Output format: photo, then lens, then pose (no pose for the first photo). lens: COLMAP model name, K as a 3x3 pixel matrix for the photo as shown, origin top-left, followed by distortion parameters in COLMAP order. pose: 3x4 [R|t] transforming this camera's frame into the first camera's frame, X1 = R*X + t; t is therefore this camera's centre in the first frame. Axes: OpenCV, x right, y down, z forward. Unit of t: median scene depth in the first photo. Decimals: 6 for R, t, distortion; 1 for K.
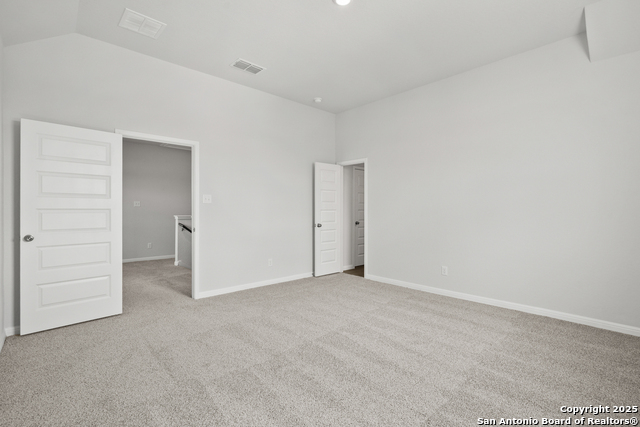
lens RADIAL K [[287.4, 0, 320.0], [0, 287.4, 213.5], [0, 0, 1]] dist [-0.001683, -0.000215]
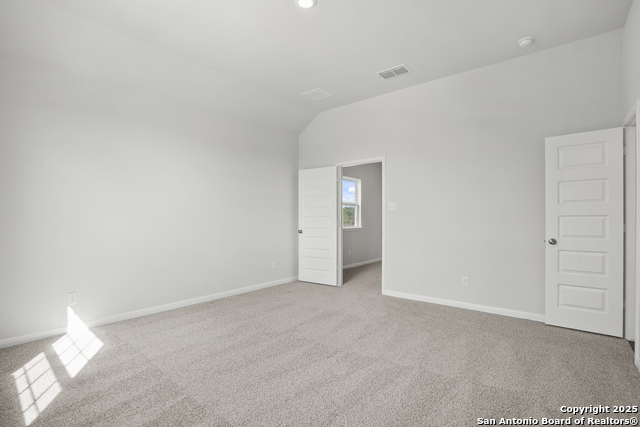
lens RADIAL K [[298.7, 0, 319.9], [0, 298.7, 219.4], [0, 0, 1]] dist [-0.003598, -0.000746]
pose [[0.169629, 0.011926, -0.985436, 0.710322], [-0.005552, 0.999922, 0.011146, -0.012286], [0.985492, 0.003581, 0.169682, 0.561881]]
